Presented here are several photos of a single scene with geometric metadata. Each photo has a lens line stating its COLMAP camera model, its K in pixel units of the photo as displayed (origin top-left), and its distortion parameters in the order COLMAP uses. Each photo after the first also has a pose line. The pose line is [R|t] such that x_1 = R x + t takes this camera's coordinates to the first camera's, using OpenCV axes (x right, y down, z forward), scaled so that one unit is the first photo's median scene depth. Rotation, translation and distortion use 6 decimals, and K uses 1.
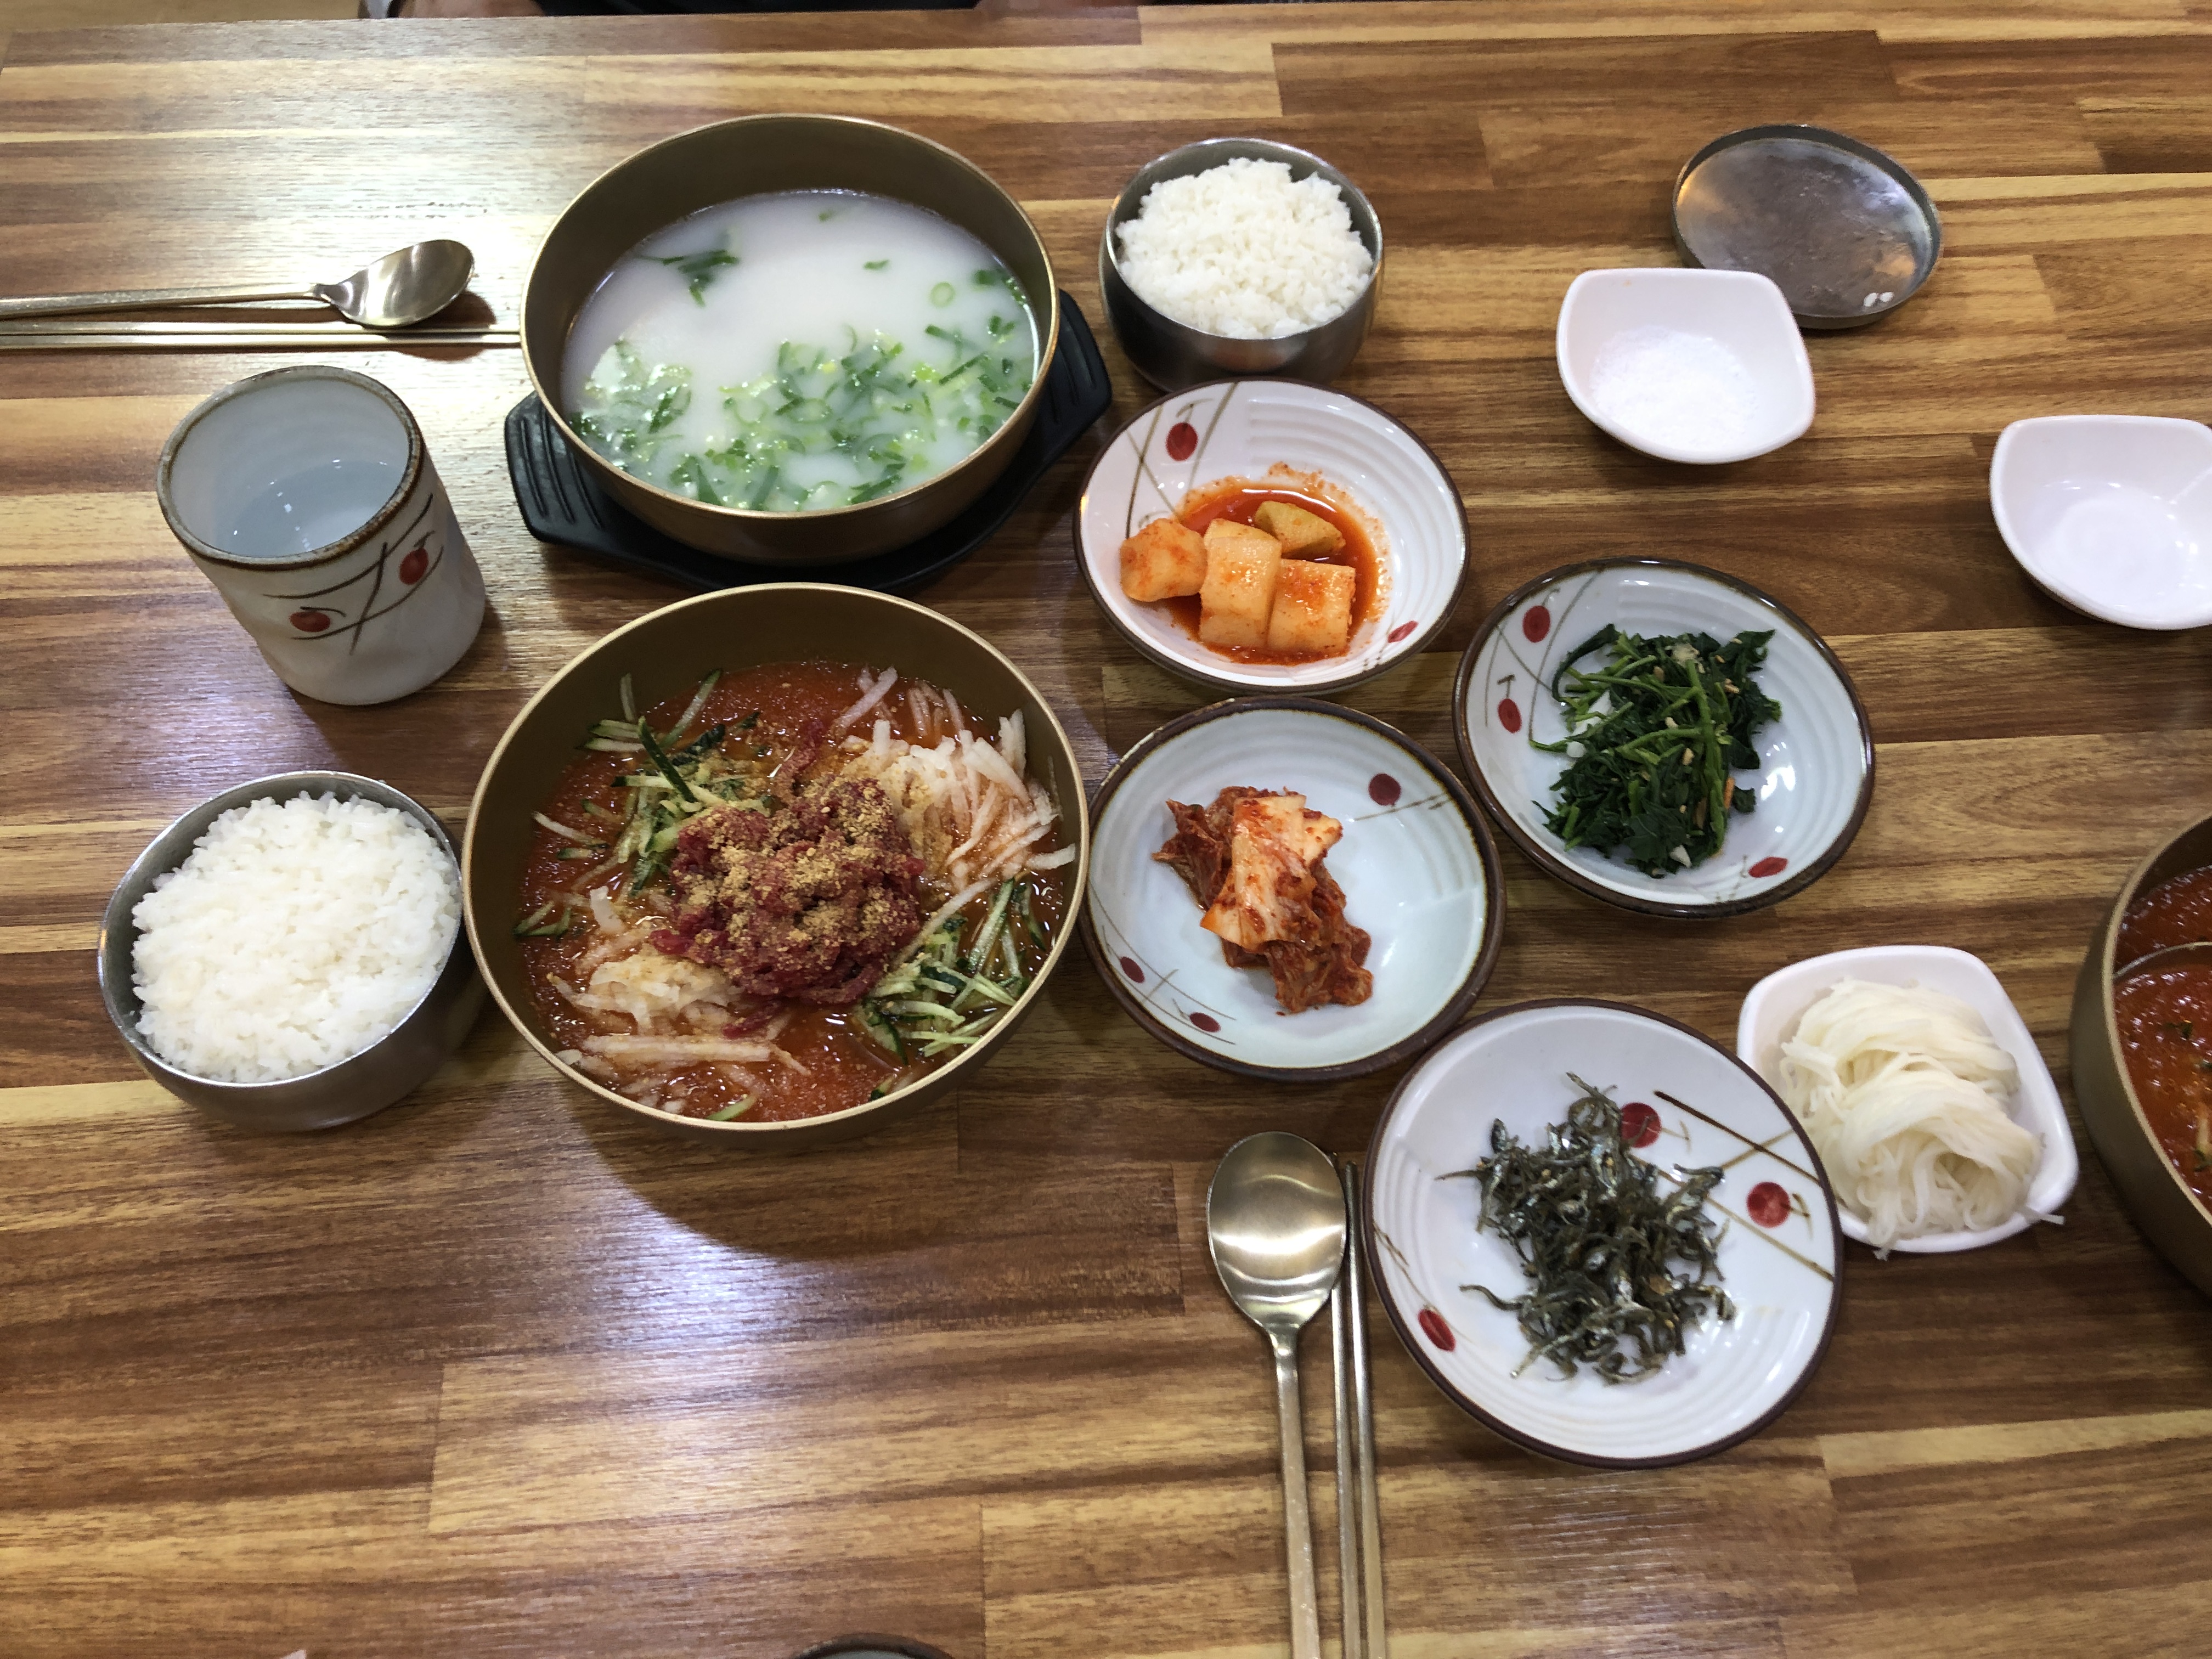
lens RADIAL K [[1845.3, 0, 1116.7], [0, 1845.3, 820.7], [0, 0, 1]] dist [0.045201, -0.061894]
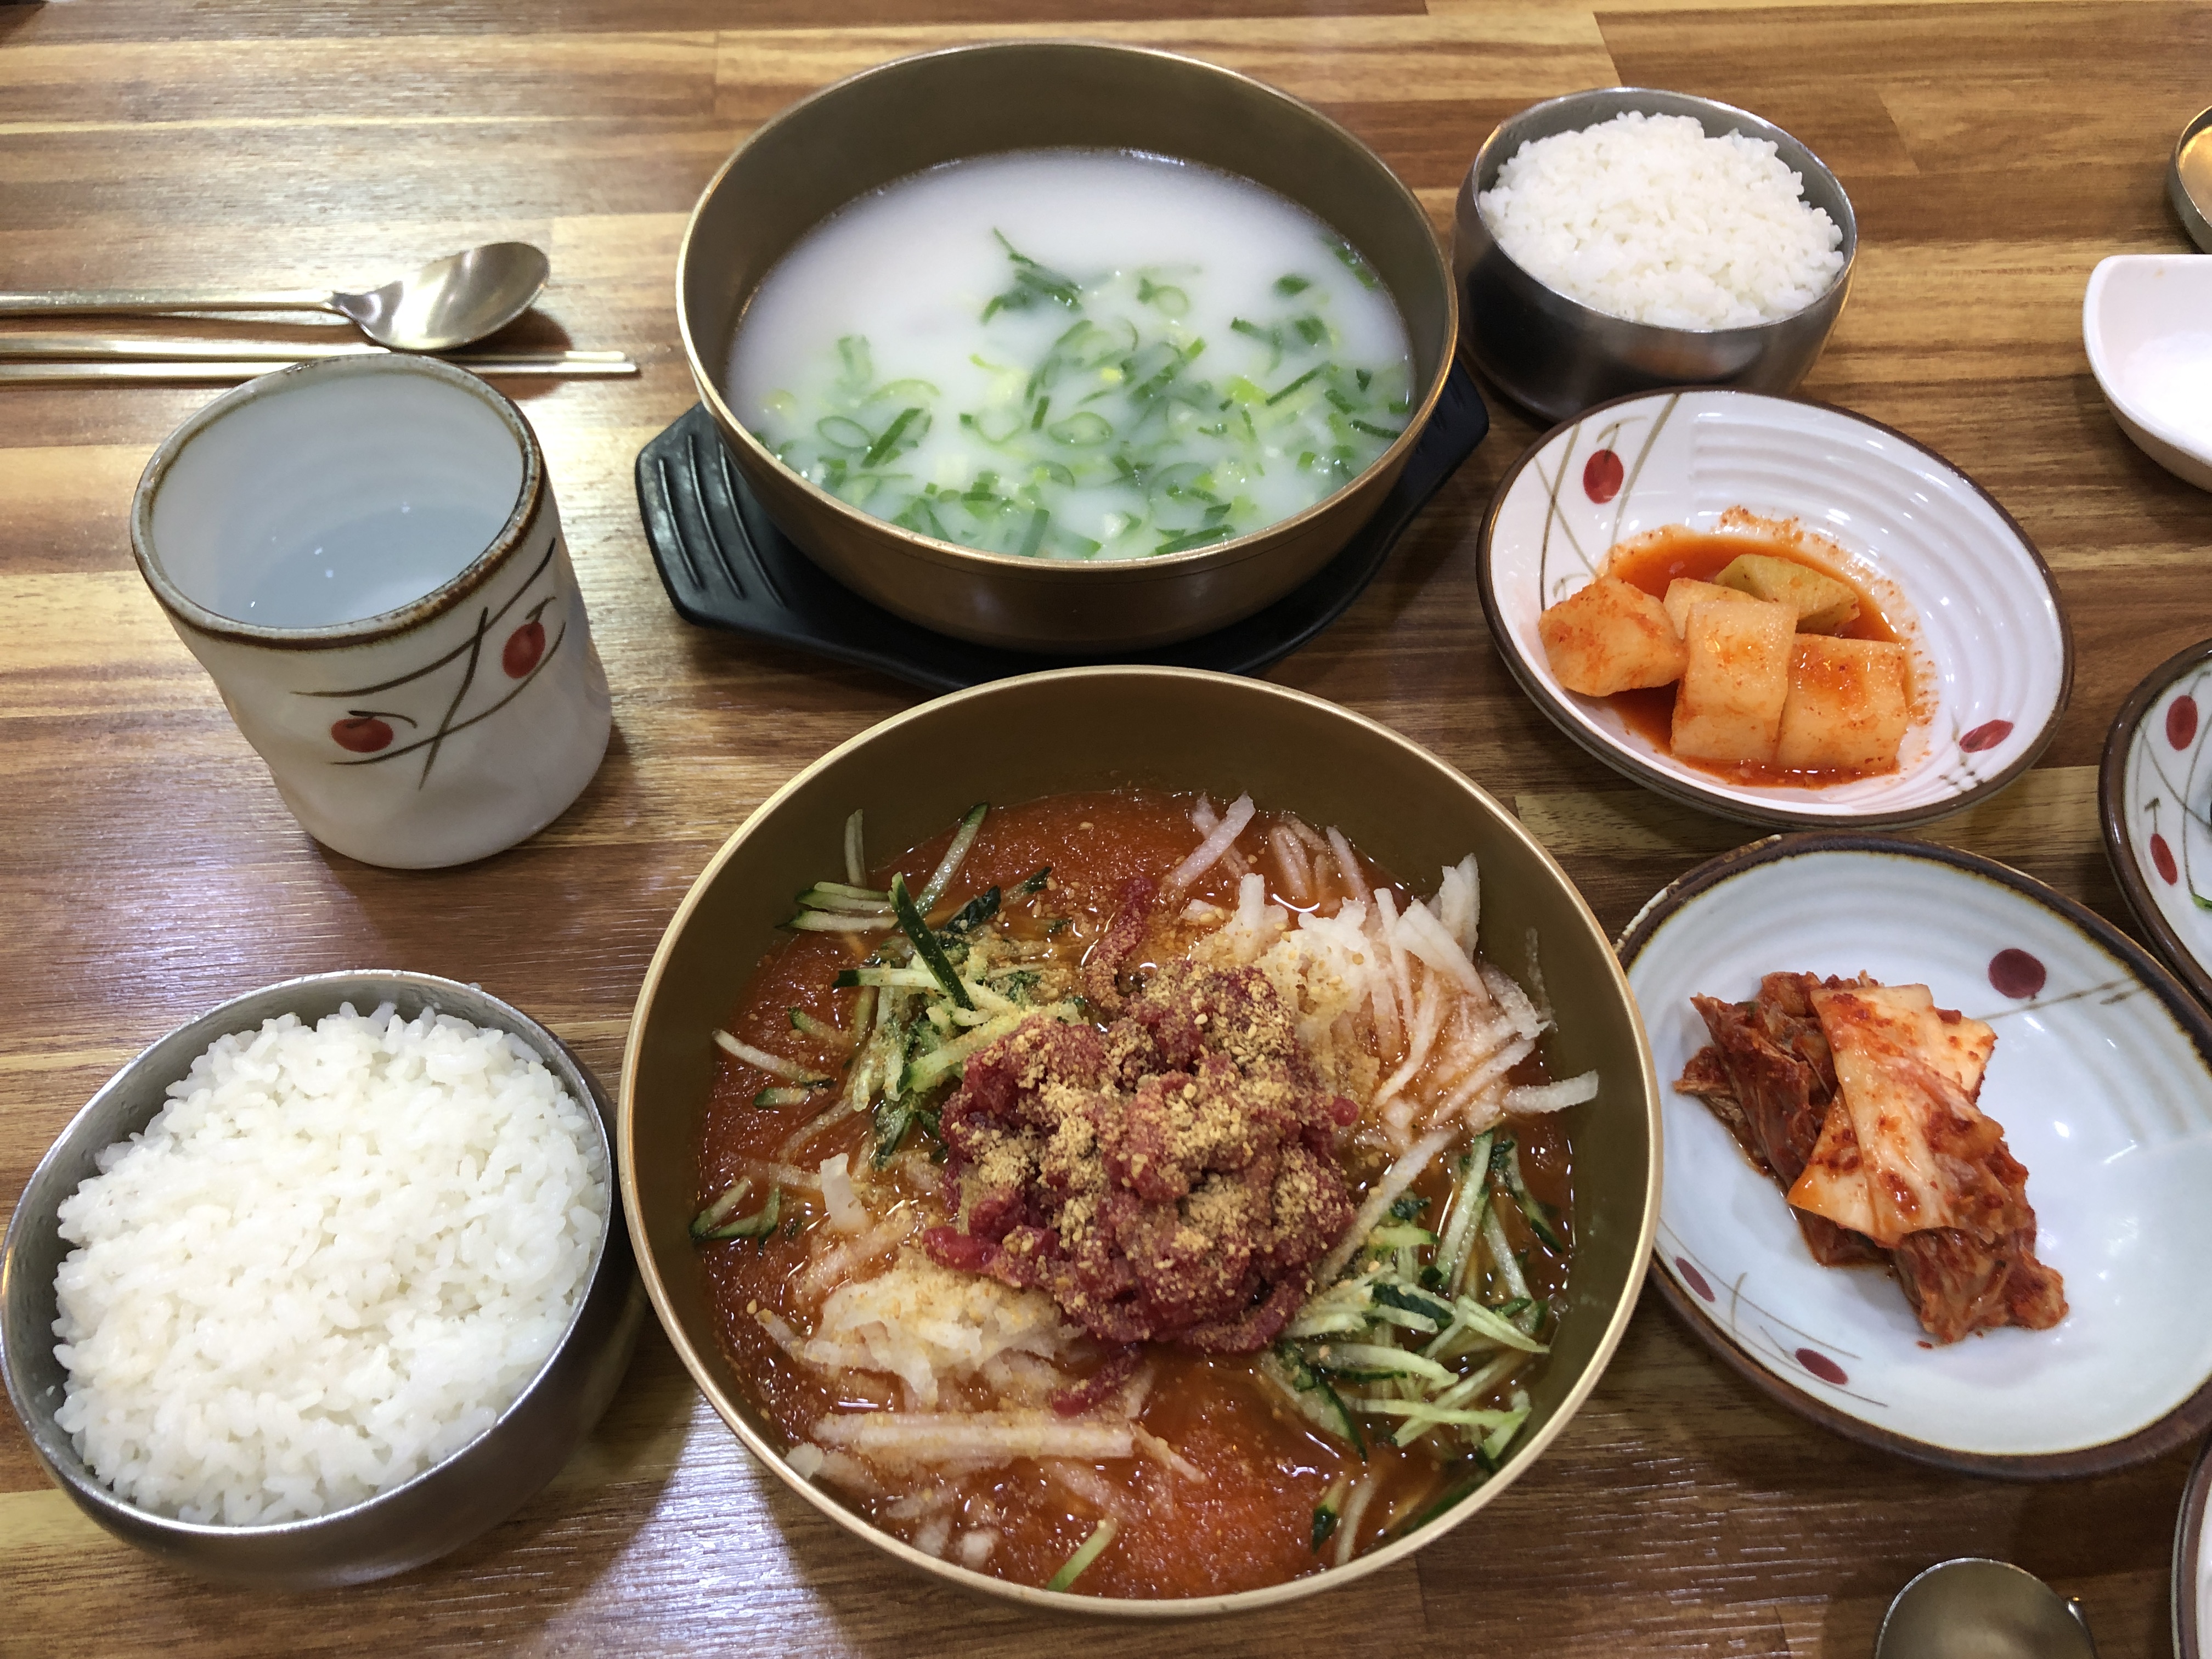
lens RADIAL K [[1845.3, 0, 1098.2], [0, 1845.3, 819.1], [0, 0, 1]] dist [0.045201, -0.061894]
pose [[0.999892, -0.014721, 0.000345, -0.174444], [0.014679, 0.994666, -0.102096, -0.009235], [0.001160, 0.102090, 0.994774, 0.353328]]
